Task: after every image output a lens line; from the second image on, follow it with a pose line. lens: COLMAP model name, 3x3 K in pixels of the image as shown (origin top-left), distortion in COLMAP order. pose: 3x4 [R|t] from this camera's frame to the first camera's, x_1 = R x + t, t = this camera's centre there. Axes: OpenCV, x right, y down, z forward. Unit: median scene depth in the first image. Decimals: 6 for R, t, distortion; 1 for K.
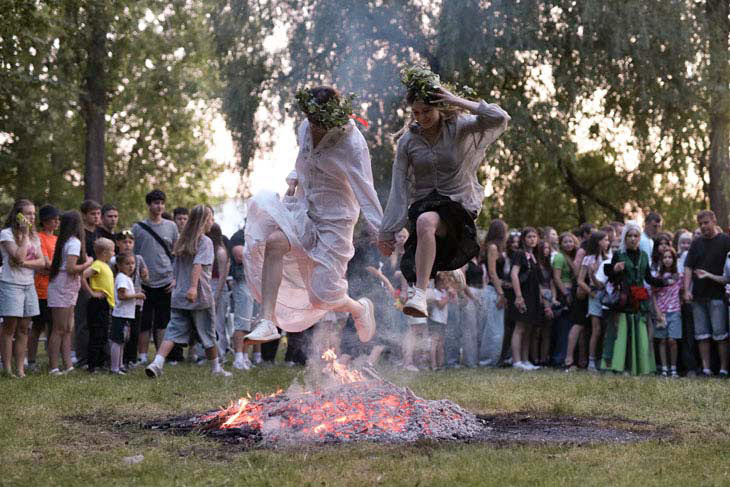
lens RADIAL K [[1318.9, 0, 387.7], [0, 1318.9, 245.8], [0, 0, 1]] dist [0.000491, 0.057332]
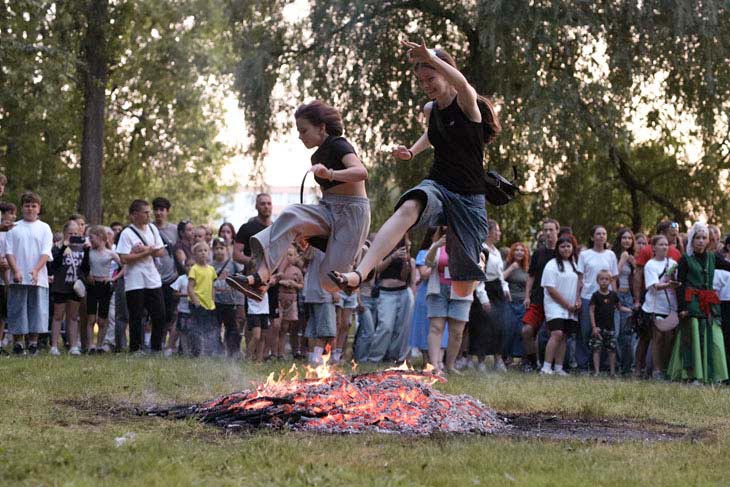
lens RADIAL K [[1384.1, 0, 335.2], [0, 1384.1, 254.1], [0, 0, 1]] dist [0.017099, -0.055689]
pose [[0.998627, 0.026384, -0.045257, -0.011826], [-0.025060, 0.999248, 0.029575, -0.018310], [0.046003, -0.028401, 0.998537, 0.060793]]
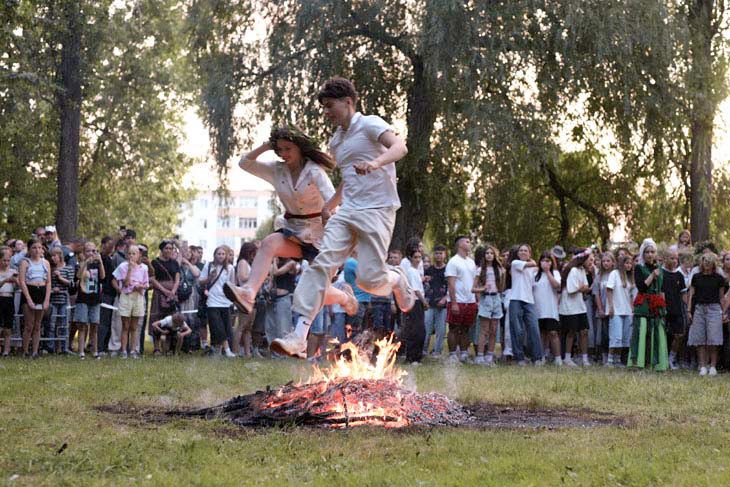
lens RADIAL K [[1049.4, 0, 442.1], [0, 1049.4, 274.7], [0, 0, 1]] dist [-0.005917, 0.004067]
pose [[0.999031, 0.009319, 0.043015, 0.021807], [-0.009783, 0.999896, 0.010586, 0.012172], [-0.042912, -0.010997, 0.999018, 0.216198]]
